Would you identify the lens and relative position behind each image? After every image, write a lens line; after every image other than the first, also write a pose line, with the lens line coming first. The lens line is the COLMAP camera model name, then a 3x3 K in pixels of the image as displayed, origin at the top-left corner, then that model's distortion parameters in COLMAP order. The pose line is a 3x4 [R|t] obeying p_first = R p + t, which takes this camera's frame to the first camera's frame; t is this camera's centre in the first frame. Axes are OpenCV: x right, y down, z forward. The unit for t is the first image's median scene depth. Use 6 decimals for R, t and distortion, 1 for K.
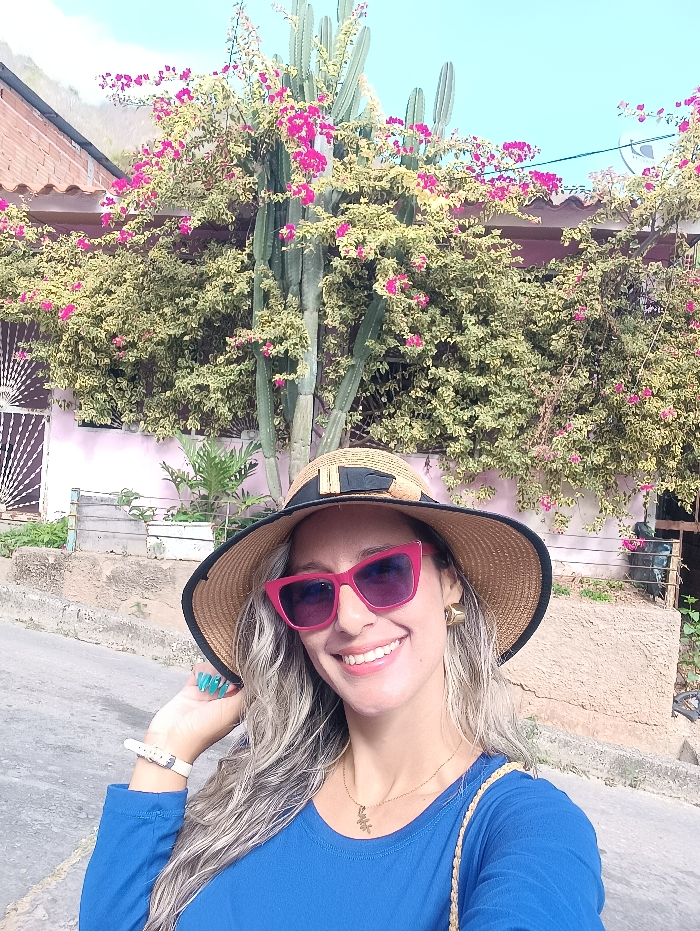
lens RADIAL K [[716.8, 0, 350.5], [0, 716.8, 469.6], [0, 0, 1]] dist [0.011044, -0.010544]
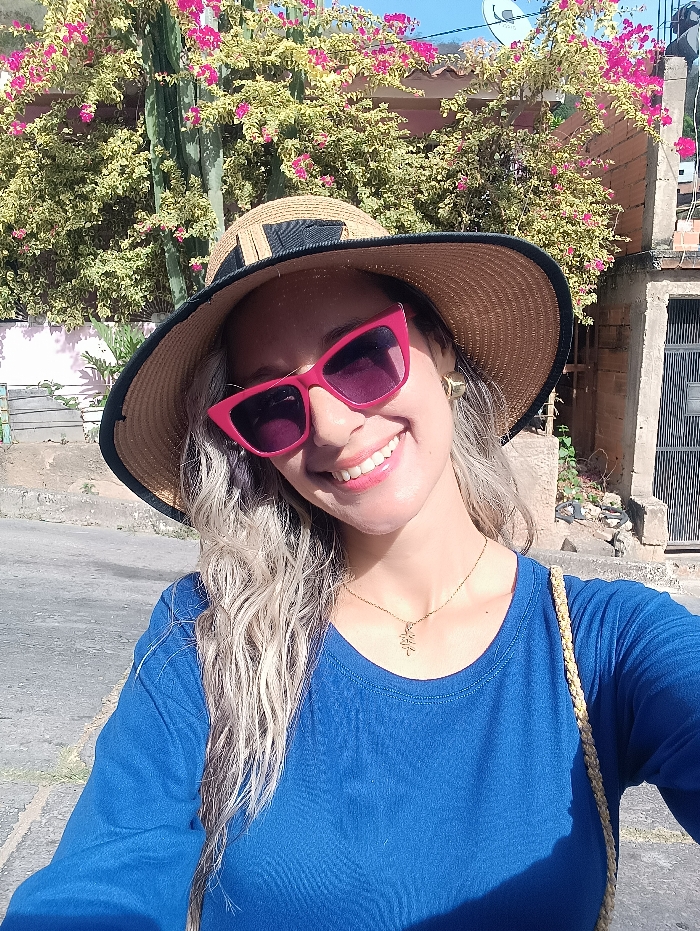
lens RADIAL K [[716.8, 0, 348.8], [0, 716.8, 460.9], [0, 0, 1]] dist [0.011044, -0.010544]
pose [[0.979612, -0.111265, 0.167270, -0.082390], [0.082821, 0.982245, 0.168334, 0.002943], [-0.183030, -0.151048, 0.971434, -0.103081]]
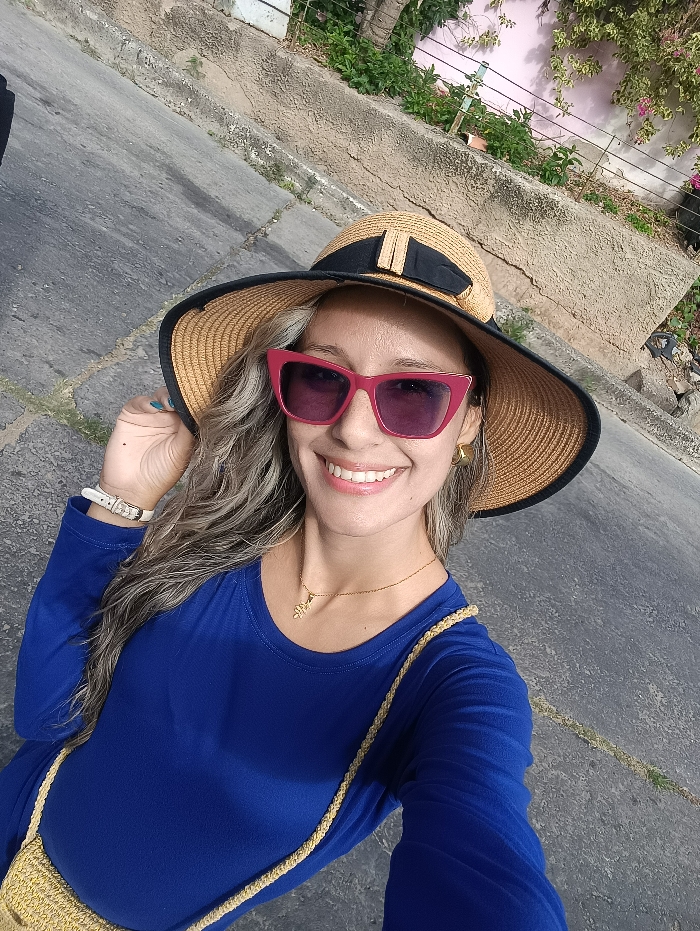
lens RADIAL K [[716.8, 0, 352.8], [0, 716.8, 466.8], [0, 0, 1]] dist [0.011044, -0.010544]
pose [[0.944389, 0.294970, 0.145337, -0.079903], [-0.321706, 0.737273, 0.594082, -0.040771], [0.068083, -0.607800, 0.791166, -0.037167]]
